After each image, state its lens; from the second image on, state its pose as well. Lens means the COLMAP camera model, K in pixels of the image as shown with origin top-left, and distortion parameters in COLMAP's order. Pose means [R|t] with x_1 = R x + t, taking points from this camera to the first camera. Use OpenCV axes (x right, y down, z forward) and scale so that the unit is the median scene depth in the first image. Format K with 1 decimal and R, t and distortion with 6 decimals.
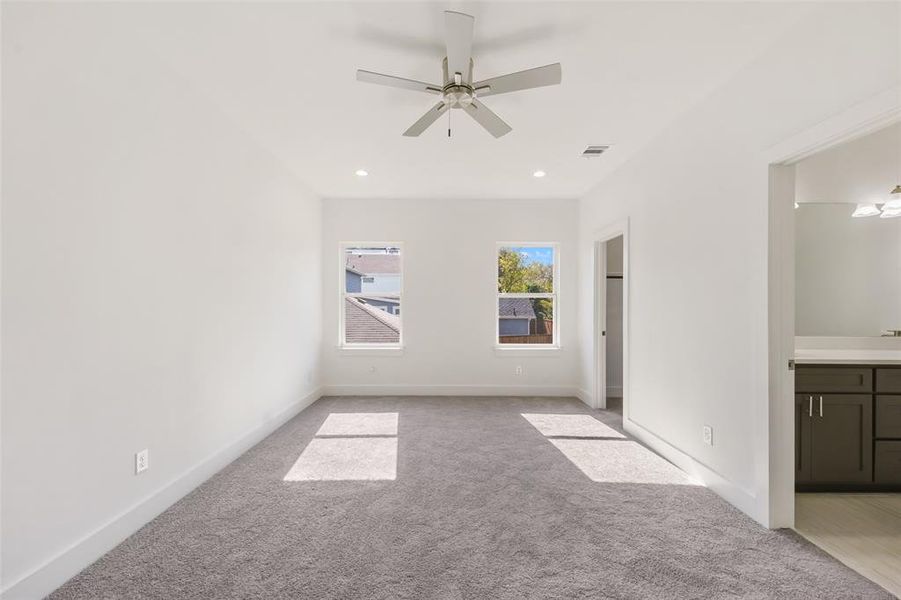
lens RADIAL K [[371.2, 0, 433.0], [0, 371.2, 305.3], [0, 0, 1]] dist [0.010936, -0.004313]
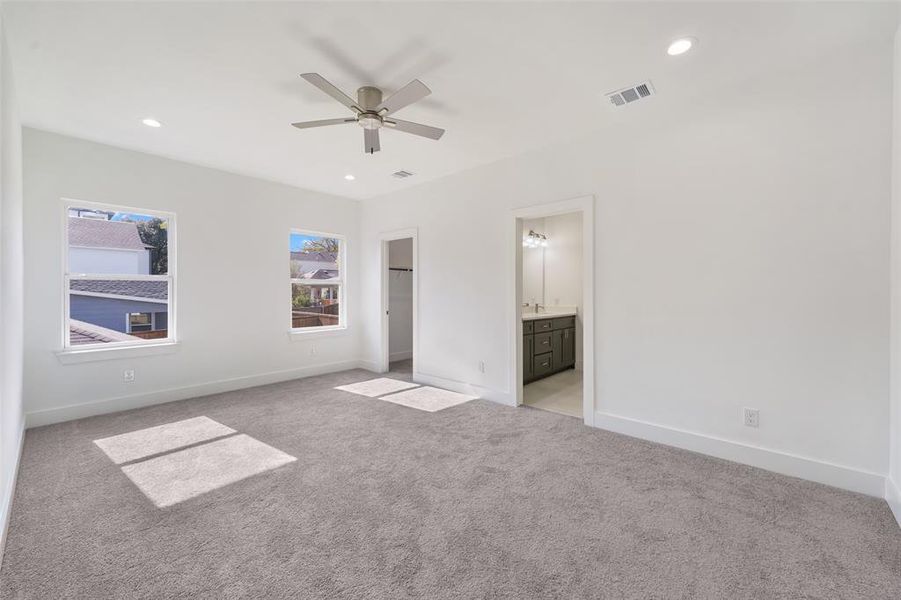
lens RADIAL K [[376.4, 0, 447.3], [0, 376.4, 293.6], [0, 0, 1]] dist [0.002963, -0.000211]
pose [[0.661200, -0.008787, 0.750158, -0.554813], [0.001599, 0.999946, 0.010303, -0.004167], [-0.750208, -0.005612, 0.661178, -0.007290]]
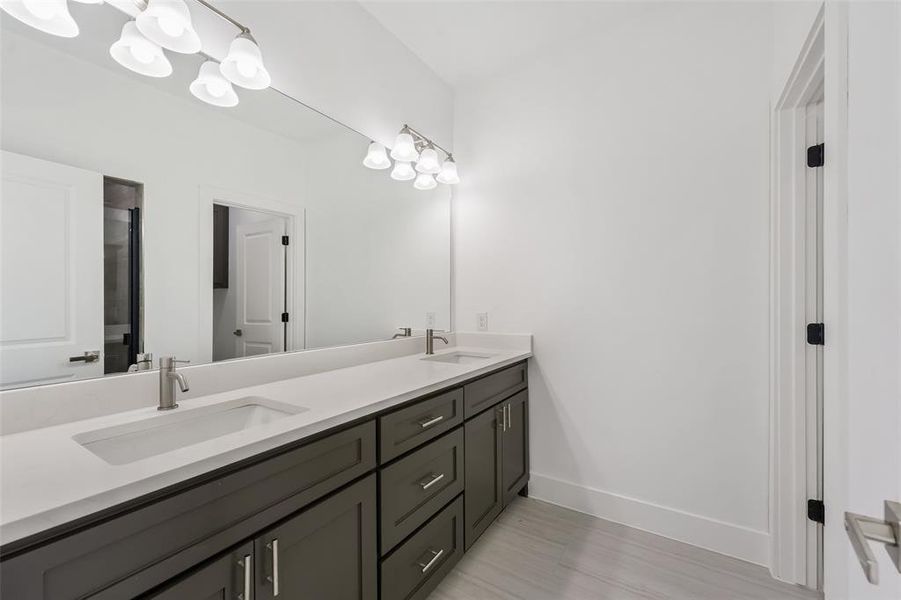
lens RADIAL K [[376.4, 0, 447.3], [0, 376.4, 293.6], [0, 0, 1]] dist [0.002963, -0.000211]
pose [[0.545918, -0.003586, 0.837831, 0.650011], [0.011394, 0.999930, -0.003145, 0.000551], [-0.837761, 0.011263, 0.545921, 0.517385]]
